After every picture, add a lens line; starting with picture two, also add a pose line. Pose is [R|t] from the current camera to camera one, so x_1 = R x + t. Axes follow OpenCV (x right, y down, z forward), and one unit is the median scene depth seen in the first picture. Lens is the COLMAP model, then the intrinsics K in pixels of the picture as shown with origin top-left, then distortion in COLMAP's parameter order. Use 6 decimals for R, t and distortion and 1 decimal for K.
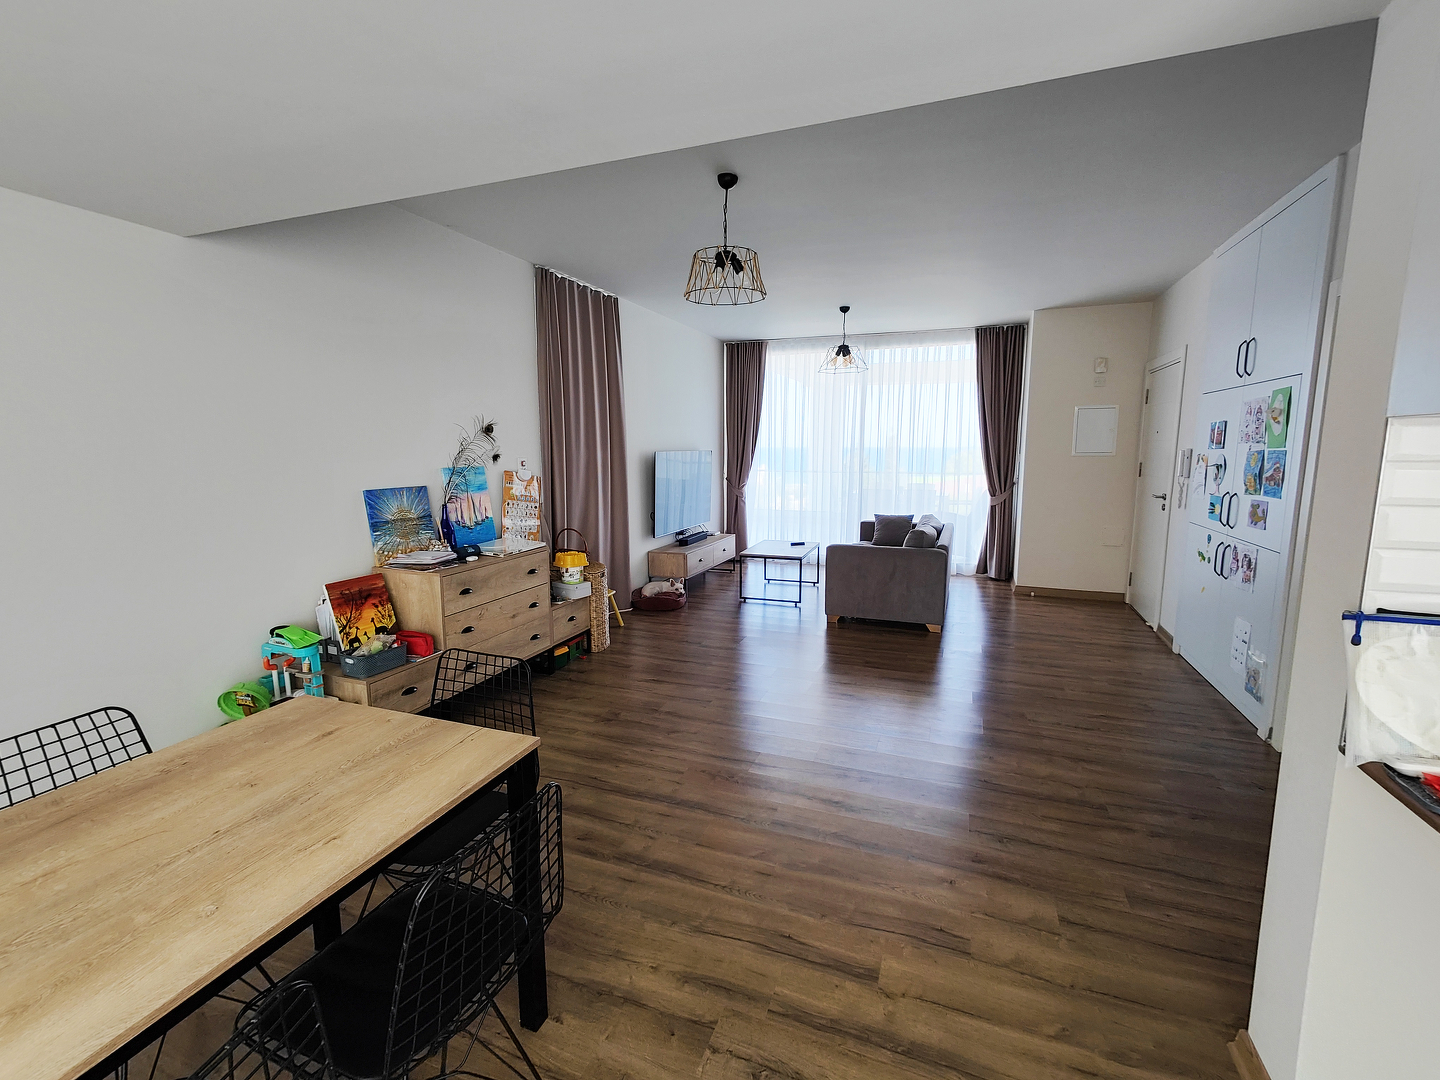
lens RADIAL K [[627.9, 0, 726.0], [0, 627.9, 541.7], [0, 0, 1]] dist [0.004225, 0.002068]
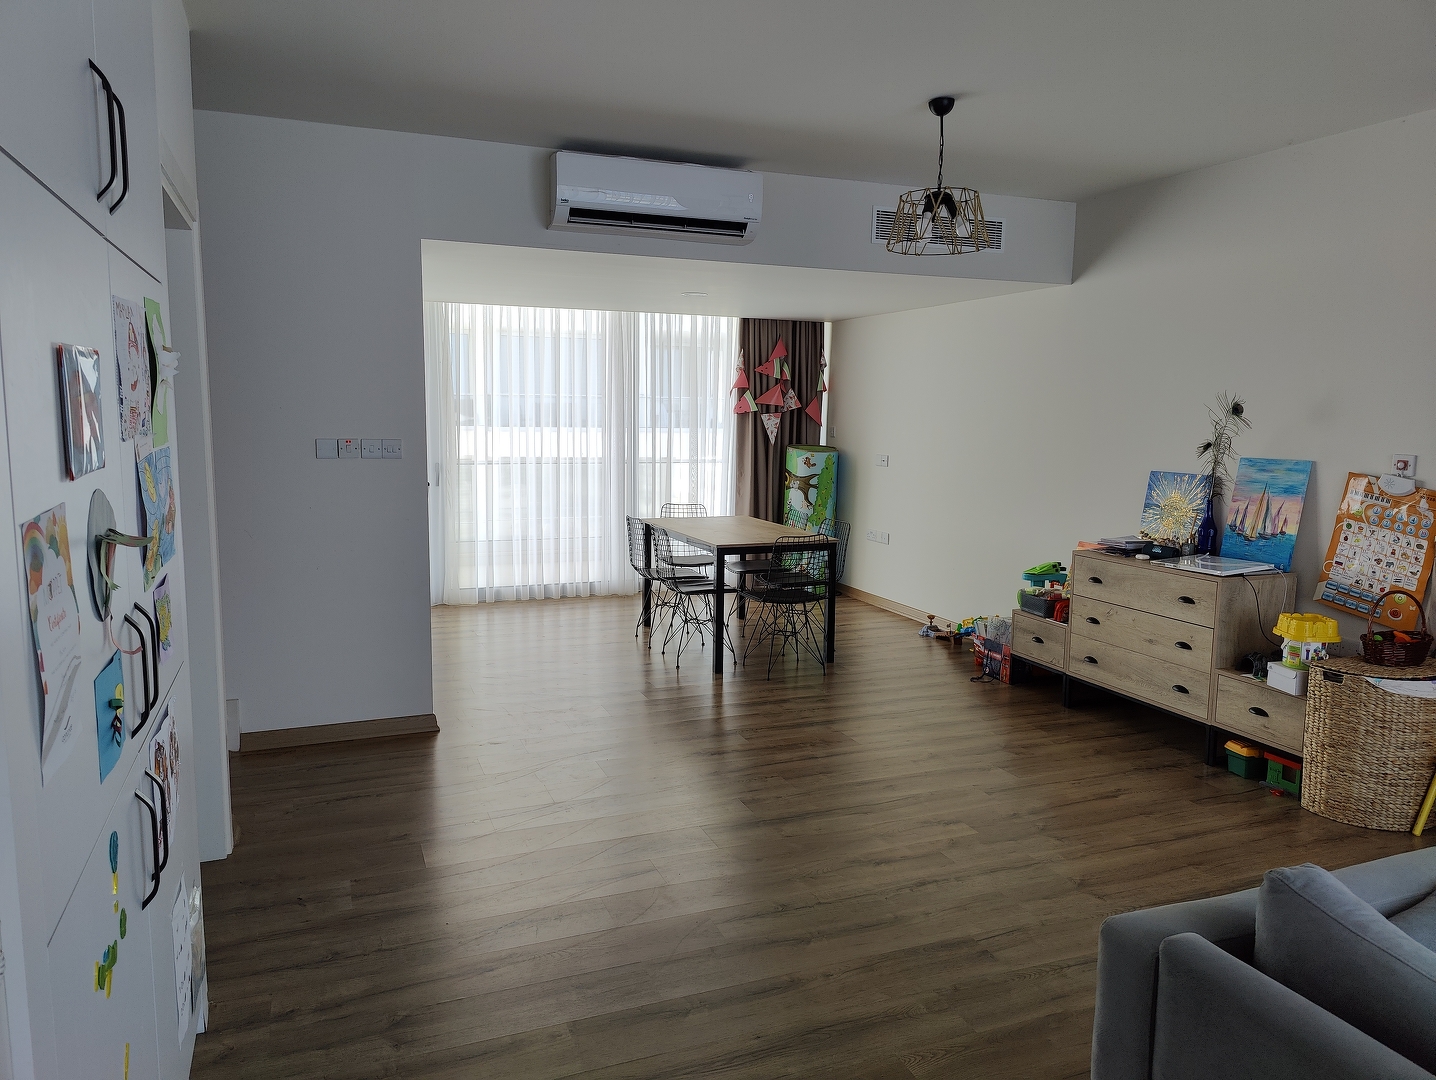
lens RADIAL K [[980.6, 0, 713.8], [0, 980.6, 536.7], [0, 0, 1]] dist [0.029402, -0.035307]
pose [[-0.736934, 0.077908, -0.671460, 0.927279], [-0.114571, 0.964568, 0.237660, -0.250584], [0.666184, 0.252070, -0.701897, 1.522366]]
